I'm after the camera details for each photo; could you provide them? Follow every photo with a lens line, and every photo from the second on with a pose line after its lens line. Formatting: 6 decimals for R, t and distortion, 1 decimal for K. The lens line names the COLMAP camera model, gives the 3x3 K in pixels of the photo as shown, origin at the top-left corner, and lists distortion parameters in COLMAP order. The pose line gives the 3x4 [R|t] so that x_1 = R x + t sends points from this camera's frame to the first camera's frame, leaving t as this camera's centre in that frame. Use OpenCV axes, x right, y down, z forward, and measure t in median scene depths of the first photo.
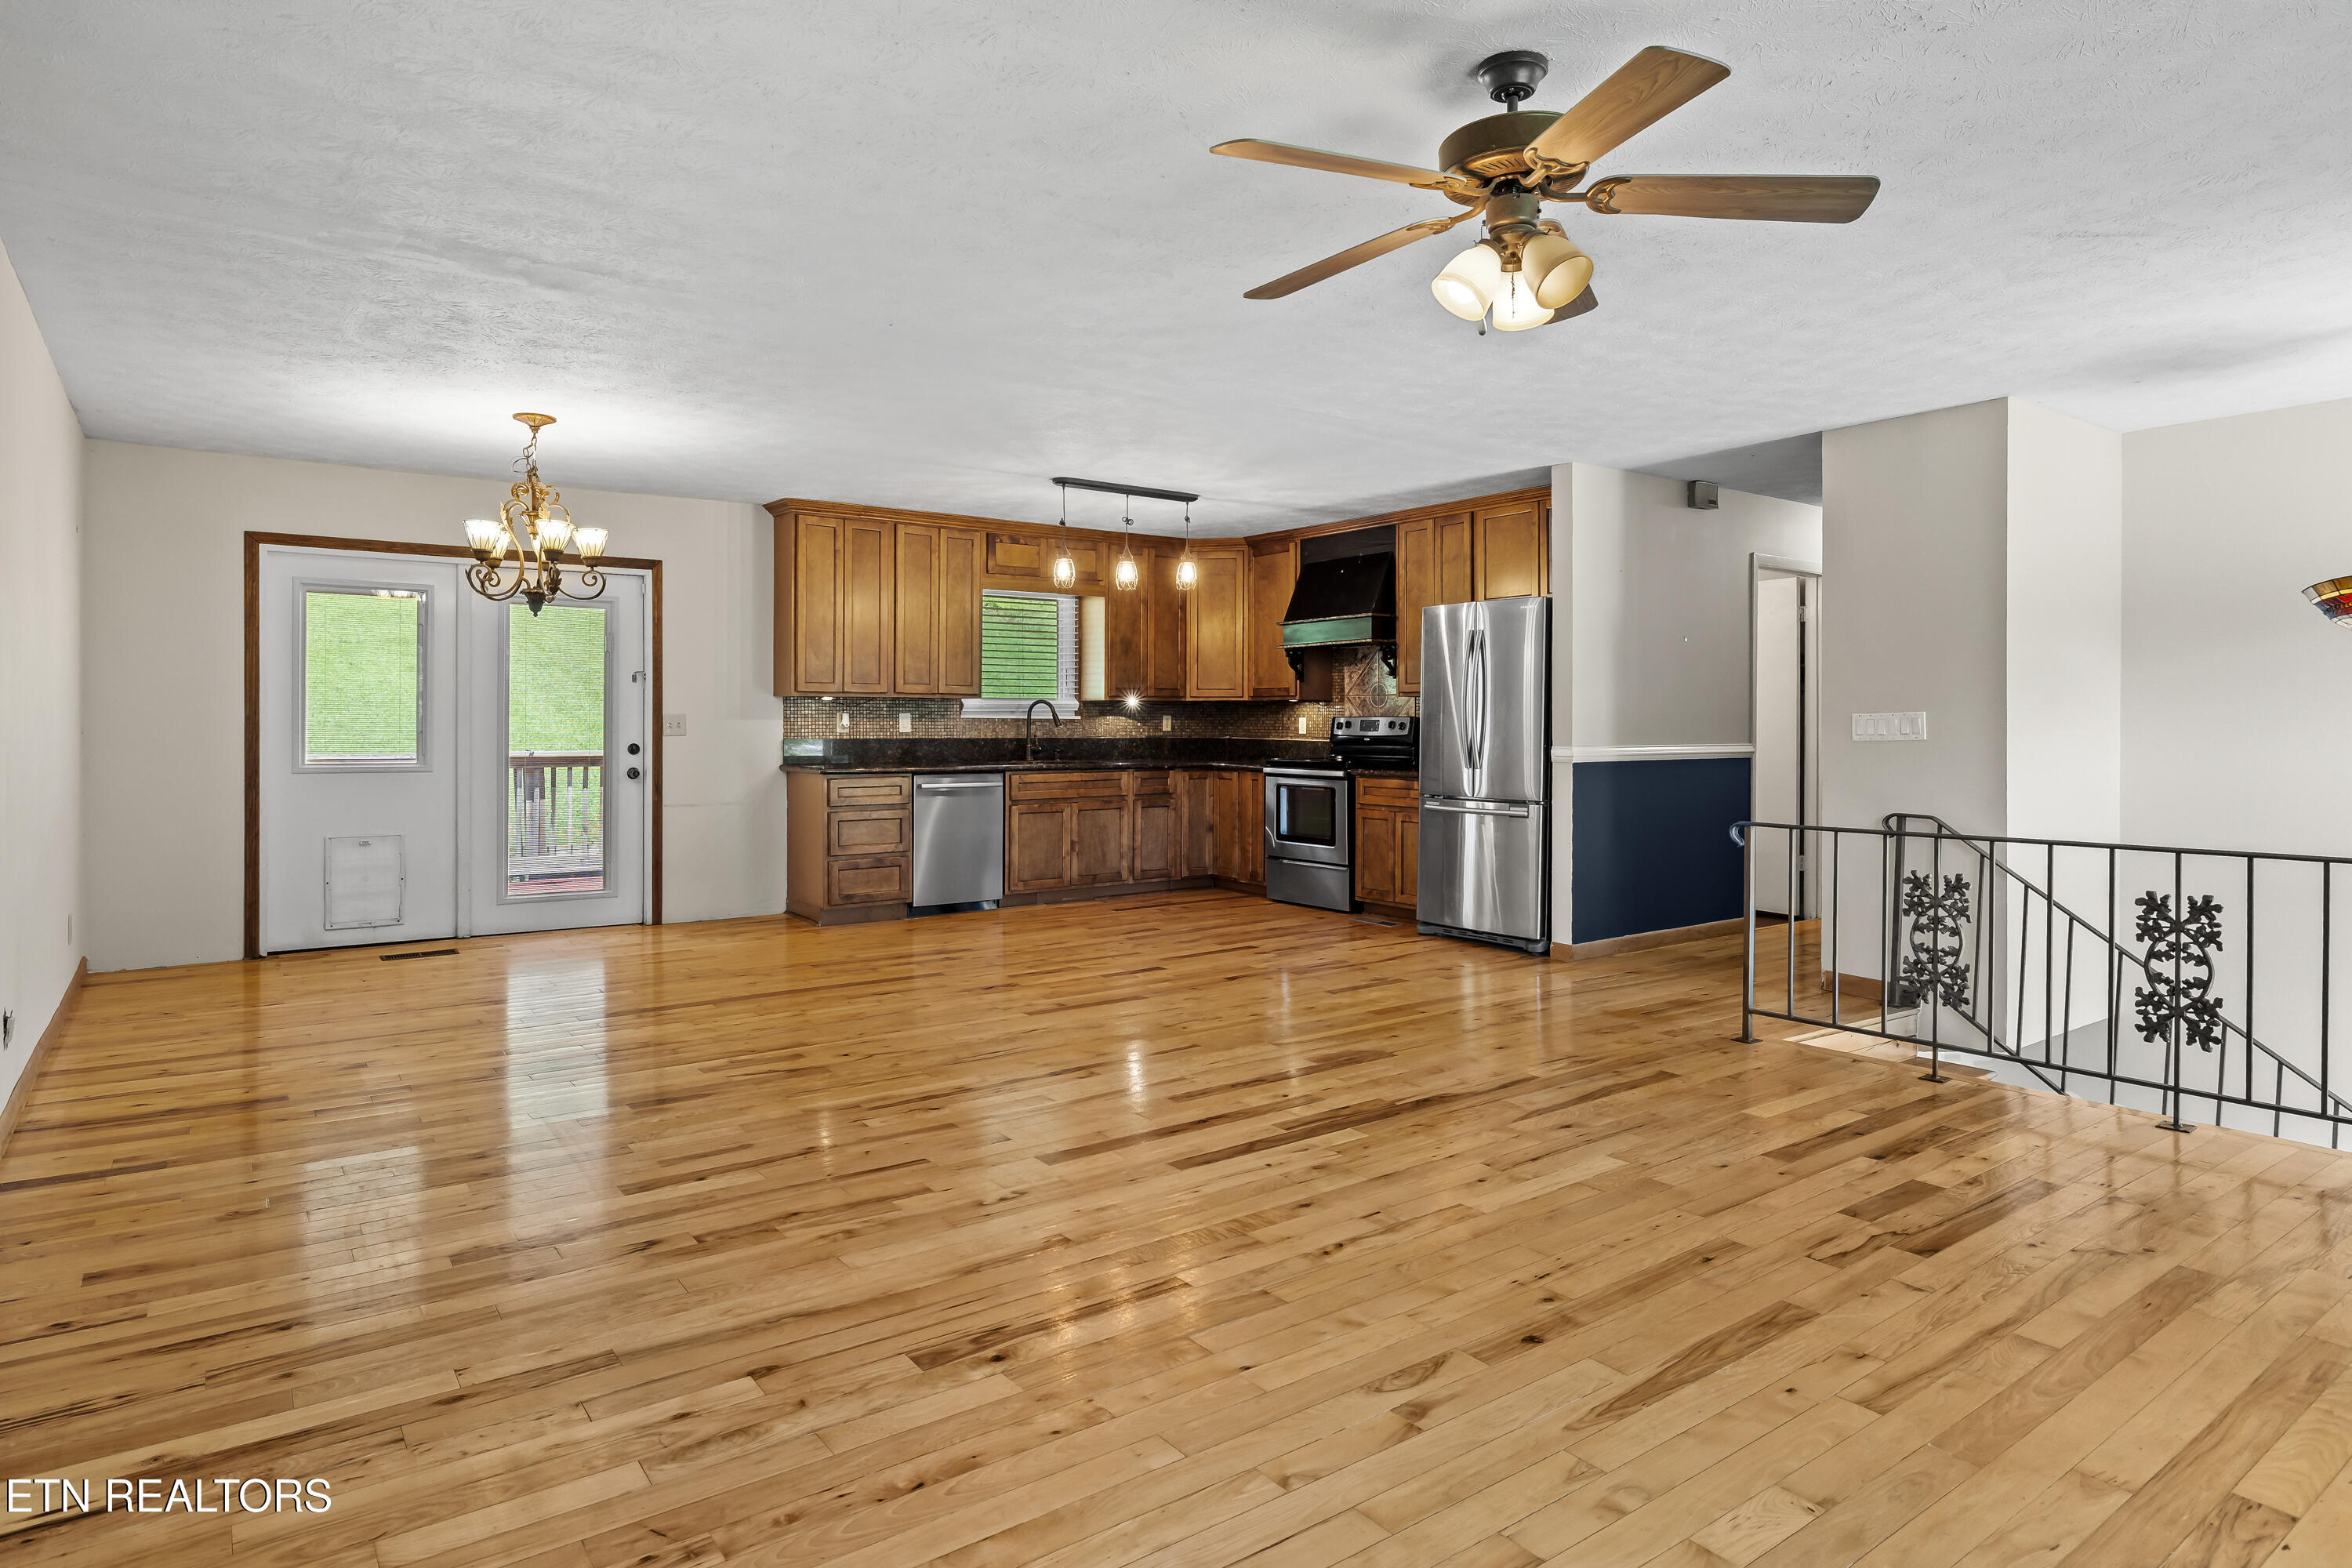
lens RADIAL K [[1314.2, 0, 1160.2], [0, 1314.2, 722.7], [0, 0, 1]] dist [-0.000453, 0.000732]
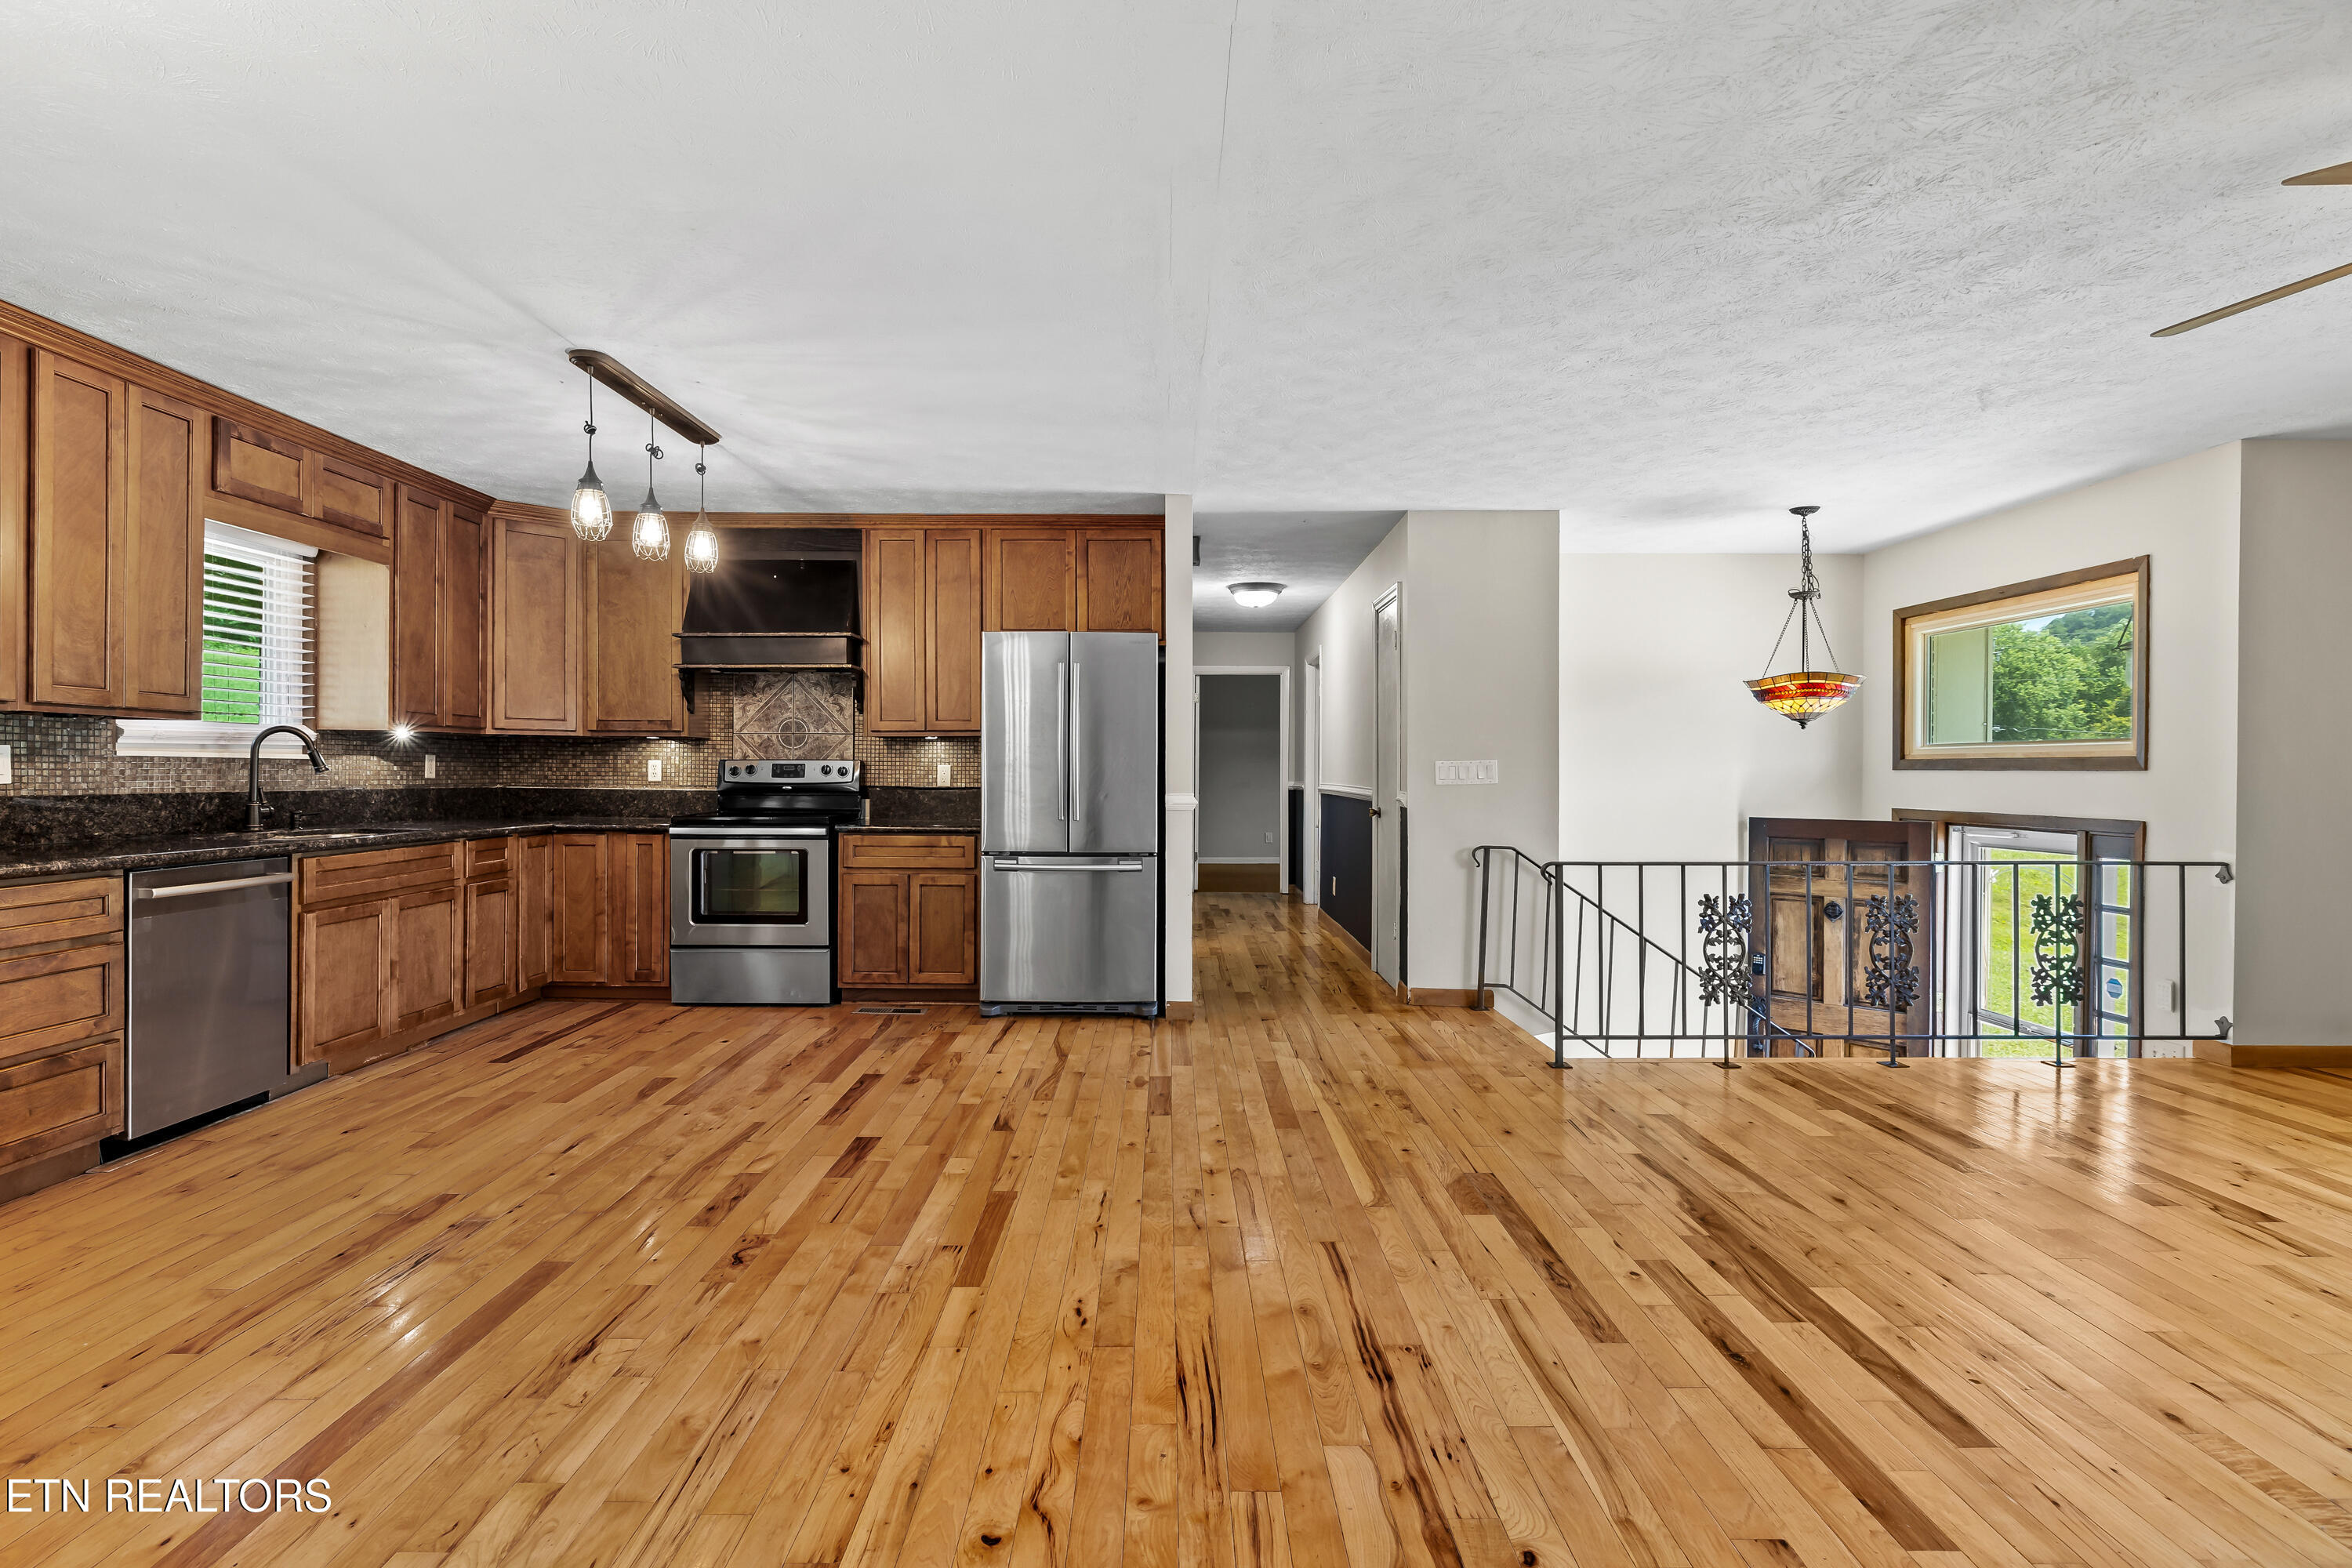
lens RADIAL K [[1127.0, 0, 1157.8], [0, 1127.0, 783.6], [0, 0, 1]] dist [-0.017388, 0.001378]
pose [[0.589265, -0.007953, 0.807900, -0.298874], [-0.002718, 0.999926, 0.011826, 0.001155], [-0.807935, -0.009165, 0.589200, 0.450161]]
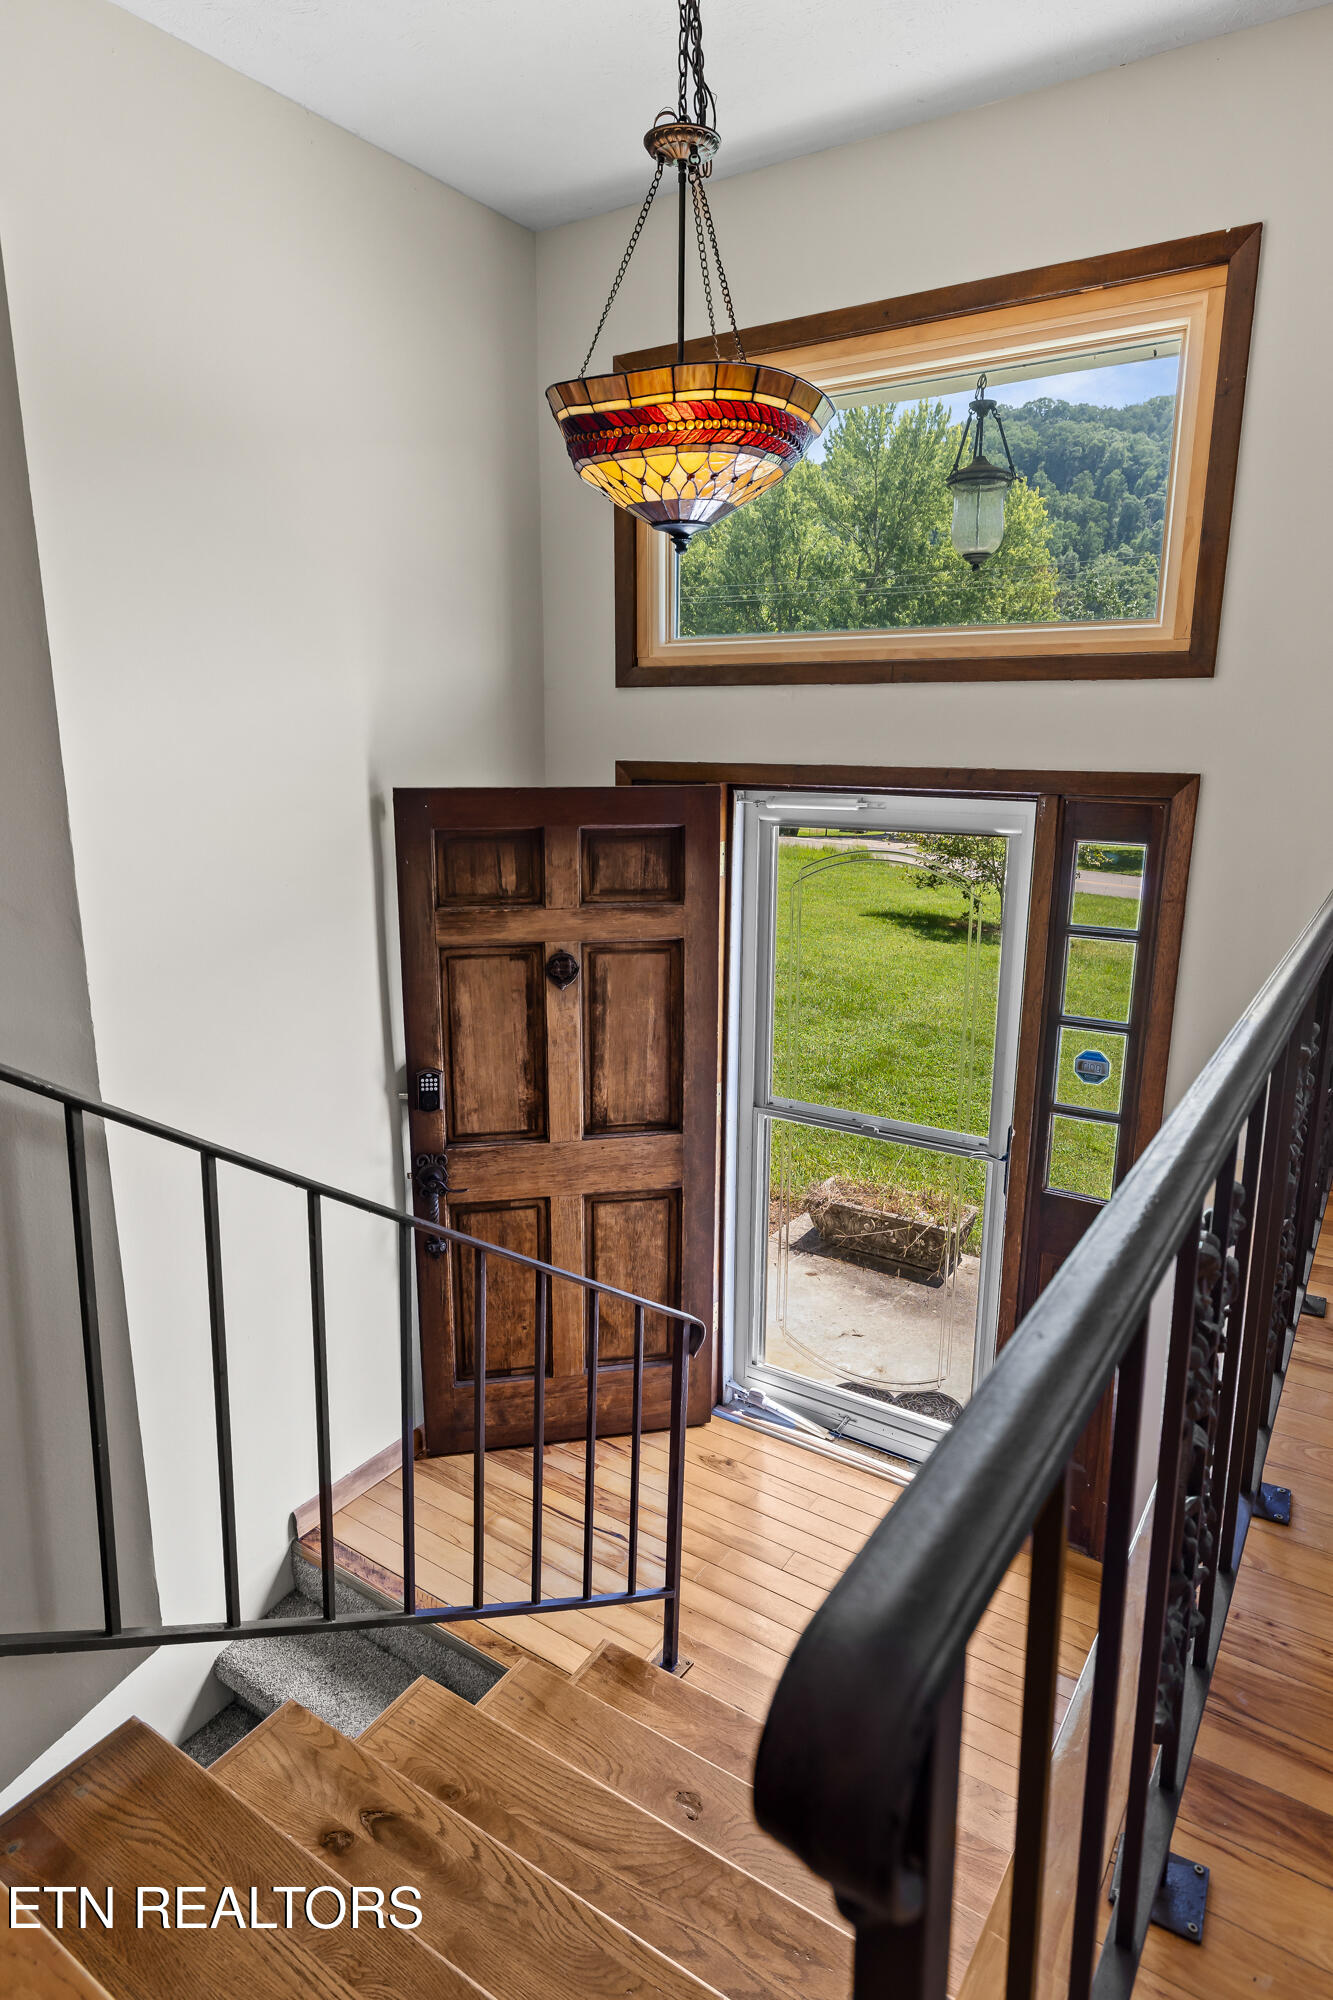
lens RADIAL K [[1117.5, 0, 609.5], [0, 1117.5, 955.7], [0, 0, 1]] dist [-0.000453, 0.000732]
pose [[-0.324877, -0.188586, 0.926763, 0.235978], [0.000392, 0.979891, 0.199534, 0.014027], [-0.945756, 0.065187, -0.318270, 0.639855]]
